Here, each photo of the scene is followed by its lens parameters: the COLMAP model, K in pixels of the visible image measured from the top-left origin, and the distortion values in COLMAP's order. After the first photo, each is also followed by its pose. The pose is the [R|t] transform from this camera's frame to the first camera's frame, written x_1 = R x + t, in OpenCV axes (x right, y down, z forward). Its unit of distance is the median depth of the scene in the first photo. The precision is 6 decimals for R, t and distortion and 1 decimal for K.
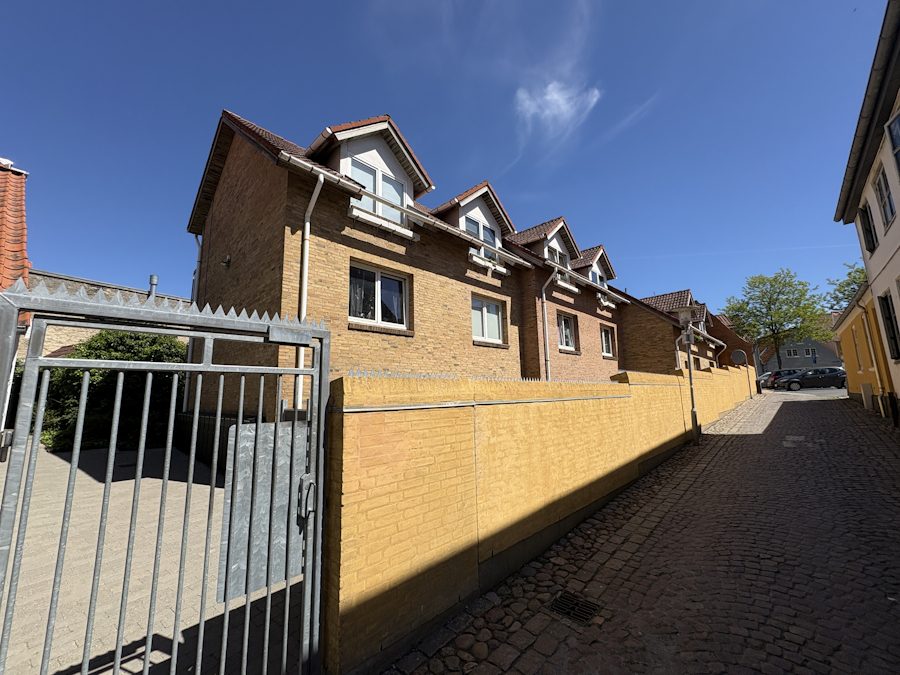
lens RADIAL K [[367.0, 0, 455.3], [0, 367.0, 335.1], [0, 0, 1]] dist [-0.000490, 0.001529]
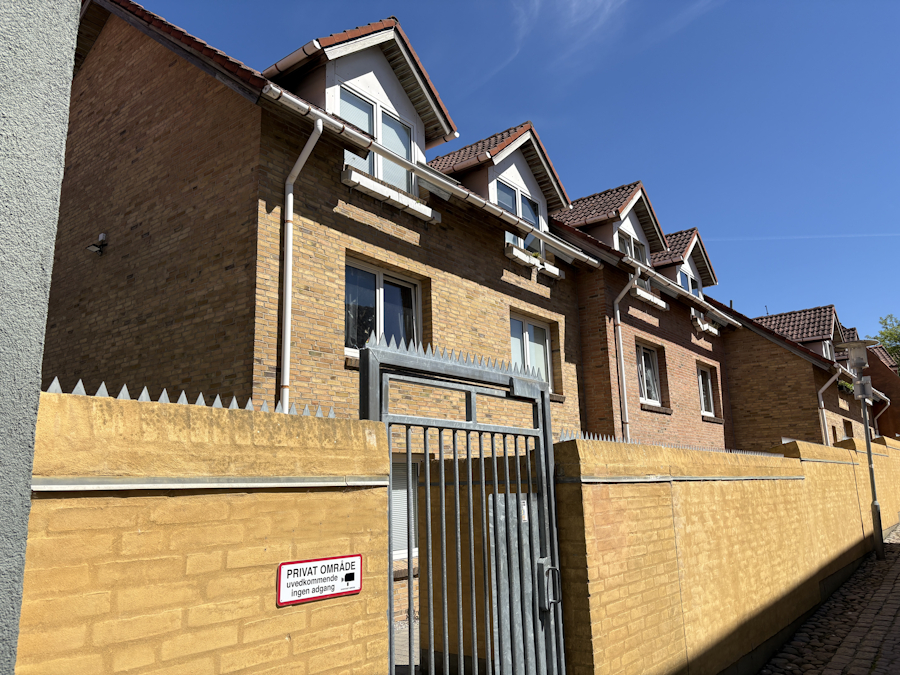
lens RADIAL K [[695.8, 0, 459.3], [0, 695.8, 332.7], [0, 0, 1]] dist [0.044949, -0.044252]
pose [[0.994156, 0.021079, 0.105871, -0.185862], [-0.014866, 0.998139, -0.059136, -0.007485], [-0.106920, 0.057216, 0.992620, -0.137891]]
